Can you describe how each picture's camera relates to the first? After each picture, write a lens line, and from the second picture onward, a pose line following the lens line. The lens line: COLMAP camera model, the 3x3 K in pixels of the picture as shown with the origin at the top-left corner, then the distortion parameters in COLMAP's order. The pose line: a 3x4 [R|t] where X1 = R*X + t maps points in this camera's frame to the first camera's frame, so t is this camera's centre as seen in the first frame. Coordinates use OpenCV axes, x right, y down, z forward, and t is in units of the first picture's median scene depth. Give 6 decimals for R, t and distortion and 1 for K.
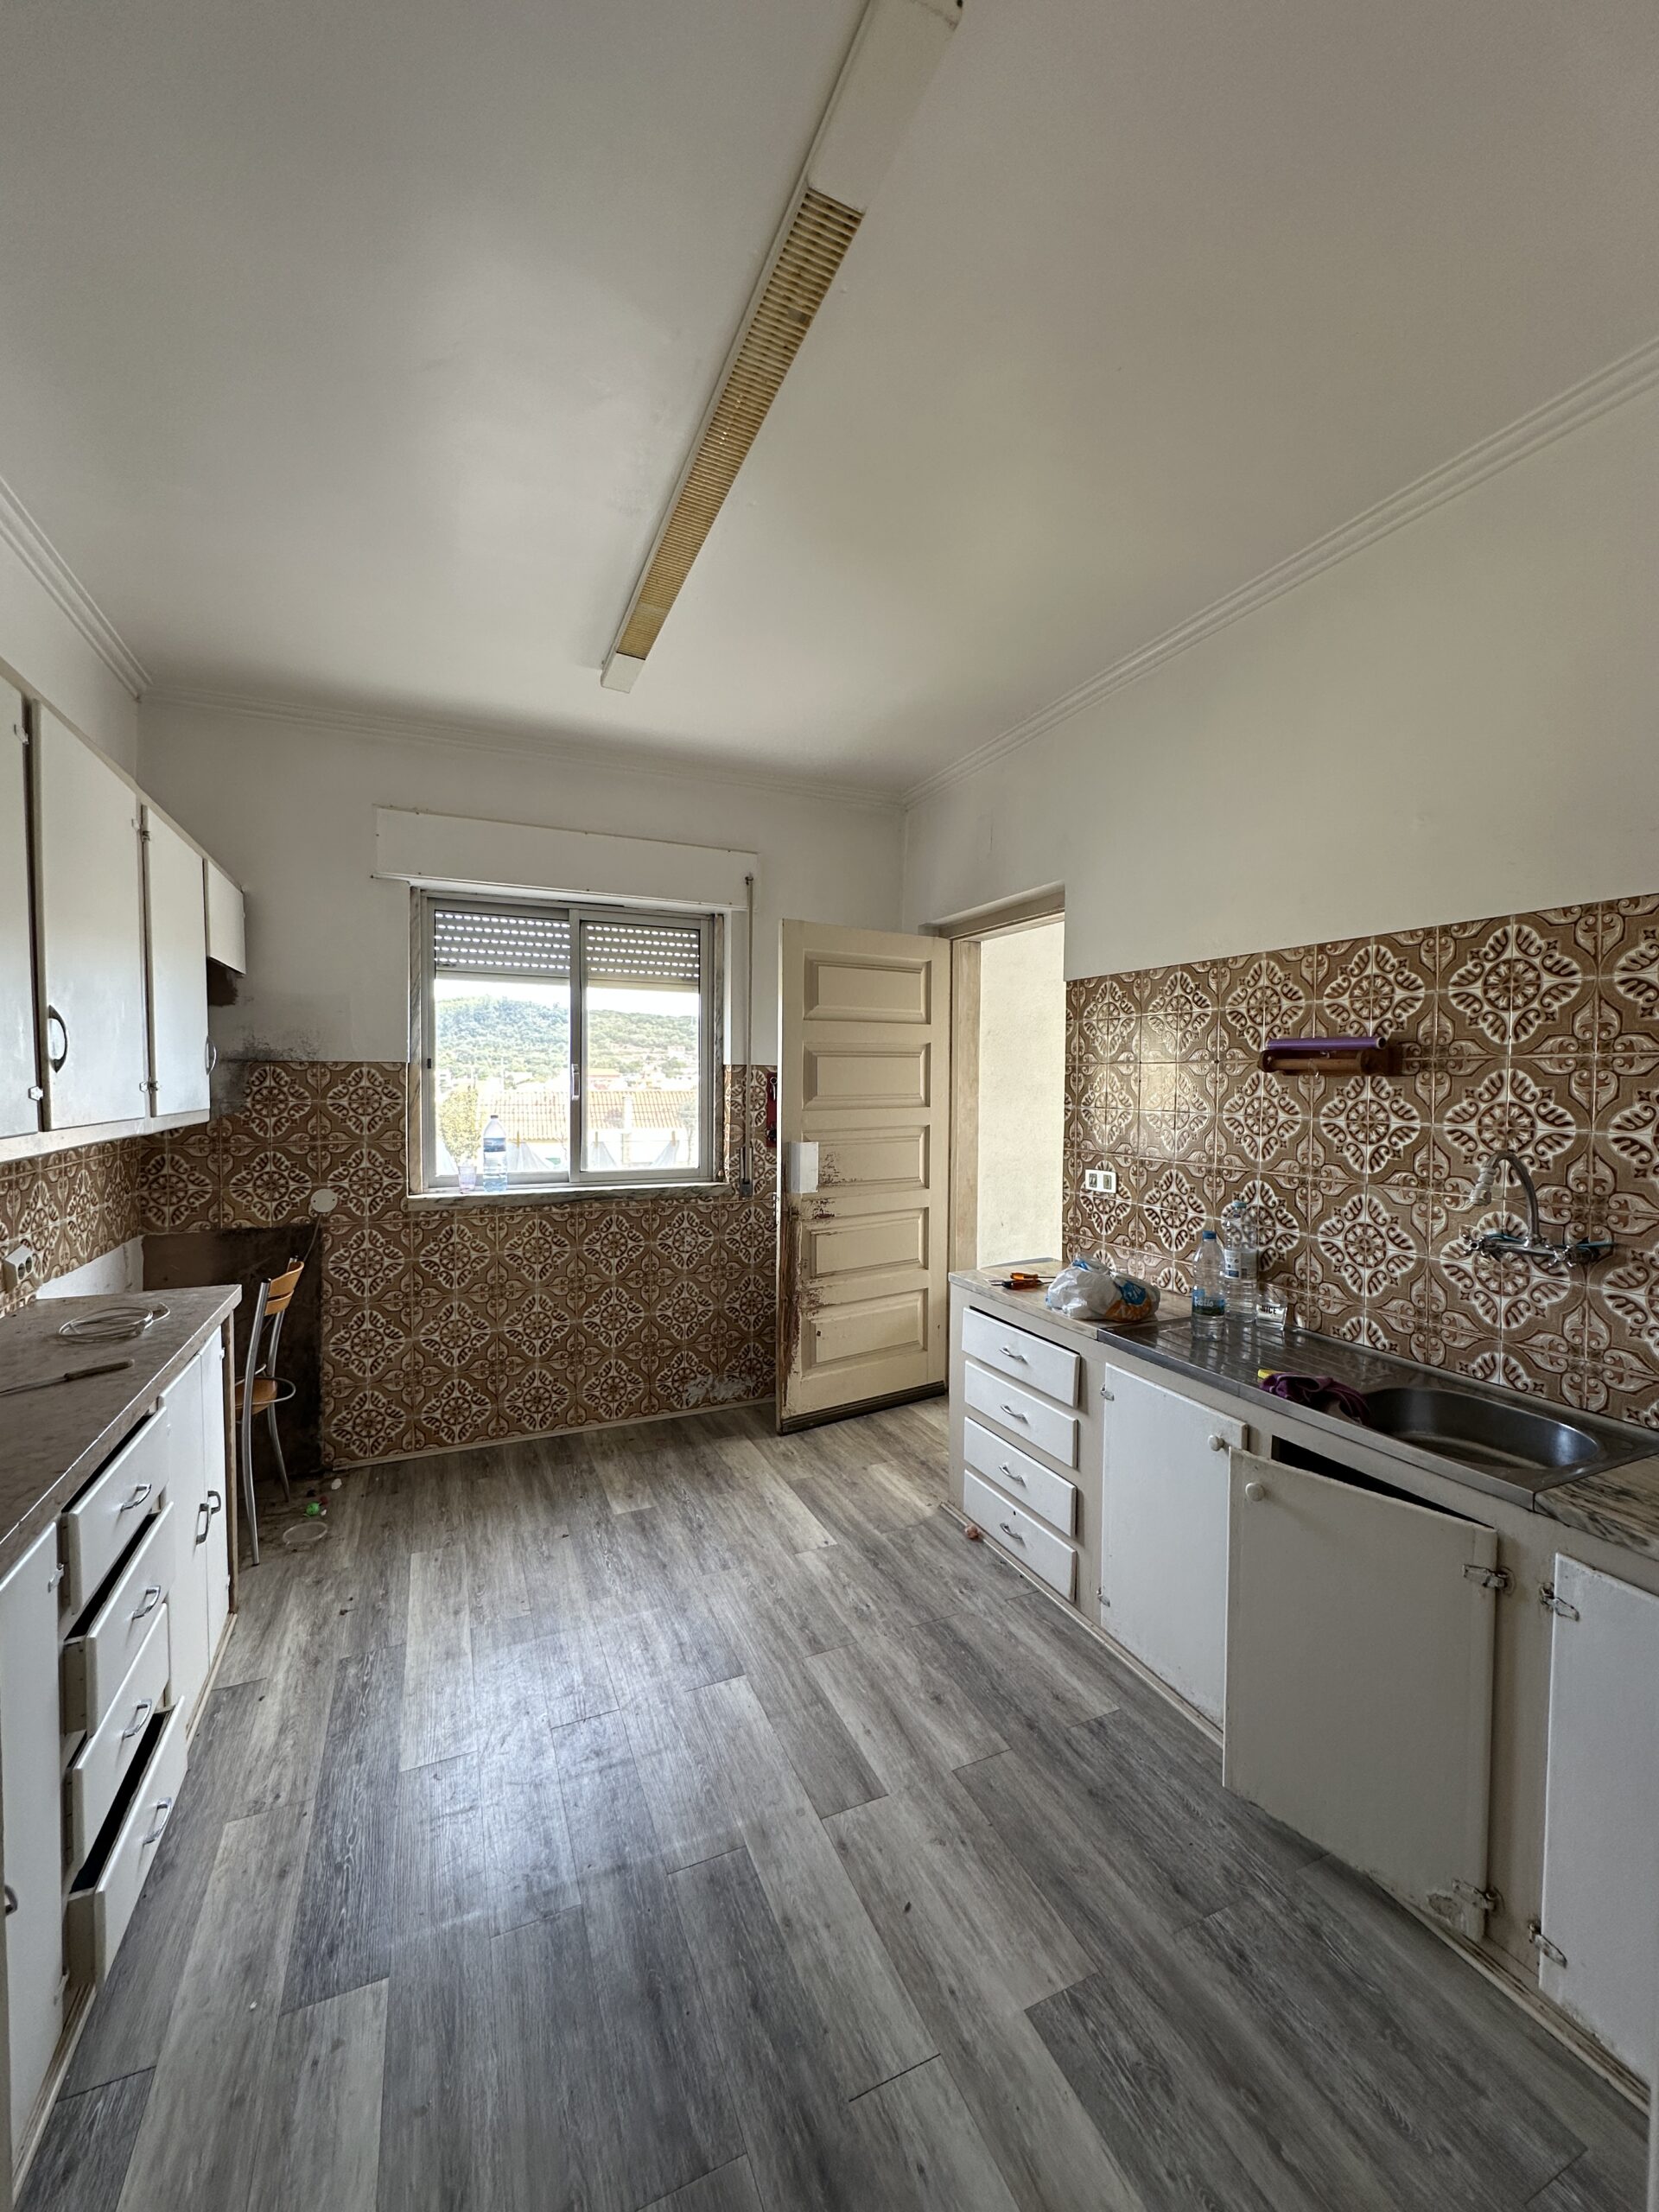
lens RADIAL K [[881.6, 0, 827.5], [0, 881.6, 1109.4], [0, 0, 1]] dist [-0.004283, 0.000411]
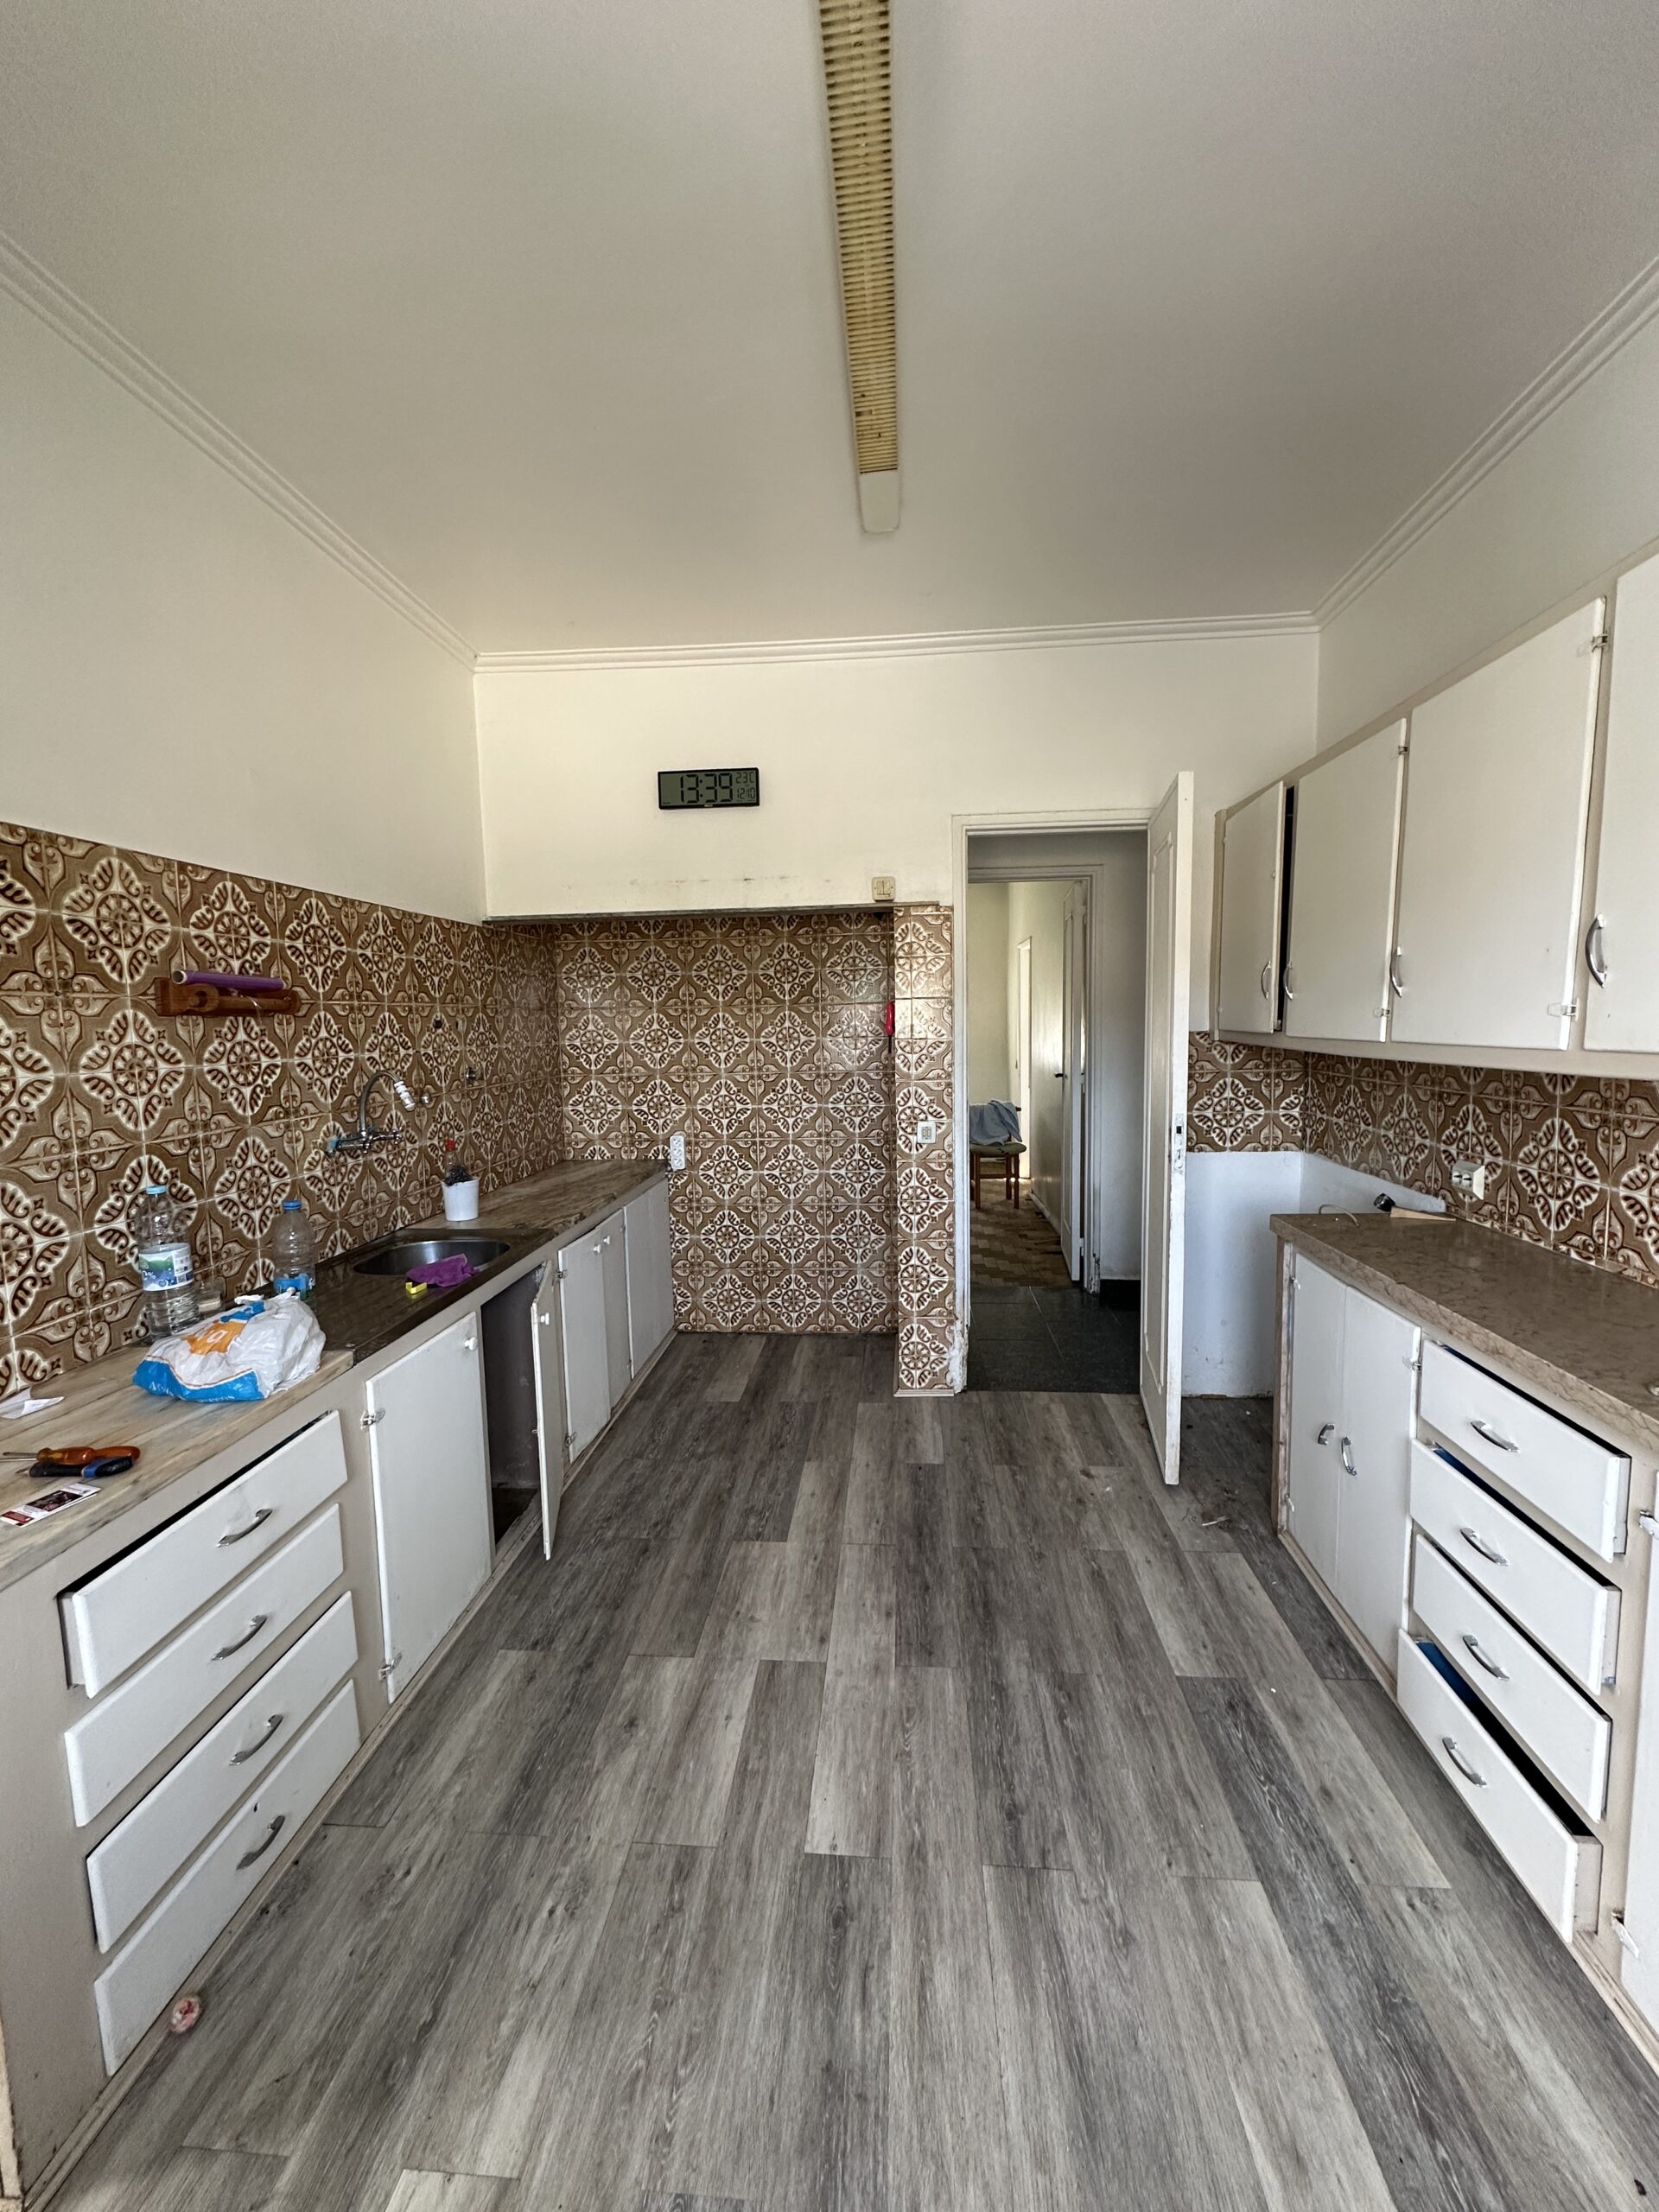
lens RADIAL K [[881.6, 0, 826.8], [0, 881.6, 1111.8], [0, 0, 1]] dist [-0.004283, 0.000411]
pose [[-0.875999, -0.038554, 0.480769, -0.435903], [0.031401, 0.990126, 0.136616, -0.046563], [-0.481289, 0.134772, -0.866139, 1.555217]]
